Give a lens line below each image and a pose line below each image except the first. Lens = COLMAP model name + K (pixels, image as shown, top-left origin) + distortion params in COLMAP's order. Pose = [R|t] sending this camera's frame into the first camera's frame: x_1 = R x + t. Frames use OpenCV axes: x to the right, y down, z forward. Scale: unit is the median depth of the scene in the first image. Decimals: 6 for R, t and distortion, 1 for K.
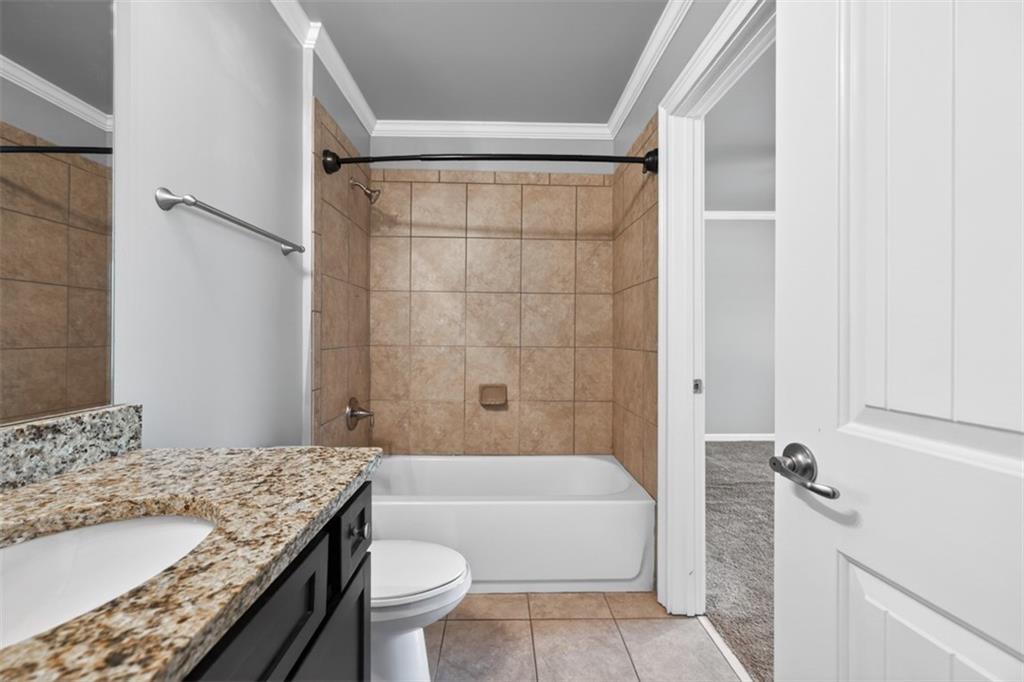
lens RADIAL K [[433.0, 0, 510.2], [0, 433.0, 335.7], [0, 0, 1]] dist [0.010288, -0.003901]
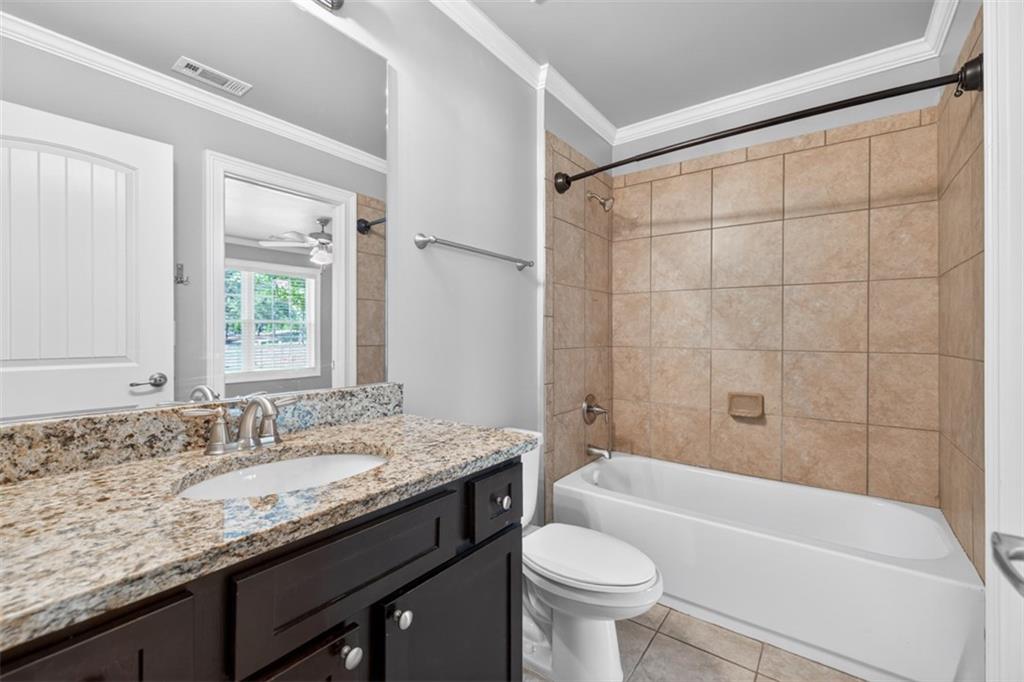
lens RADIAL K [[433.0, 0, 511.6], [0, 433.0, 338.8], [0, 0, 1]] dist [0.010288, -0.003901]
pose [[0.788124, 0.002248, -0.615512, 0.145136], [-0.000207, 0.999994, 0.003387, 0.000557], [0.615516, -0.002542, 0.788120, 0.030004]]
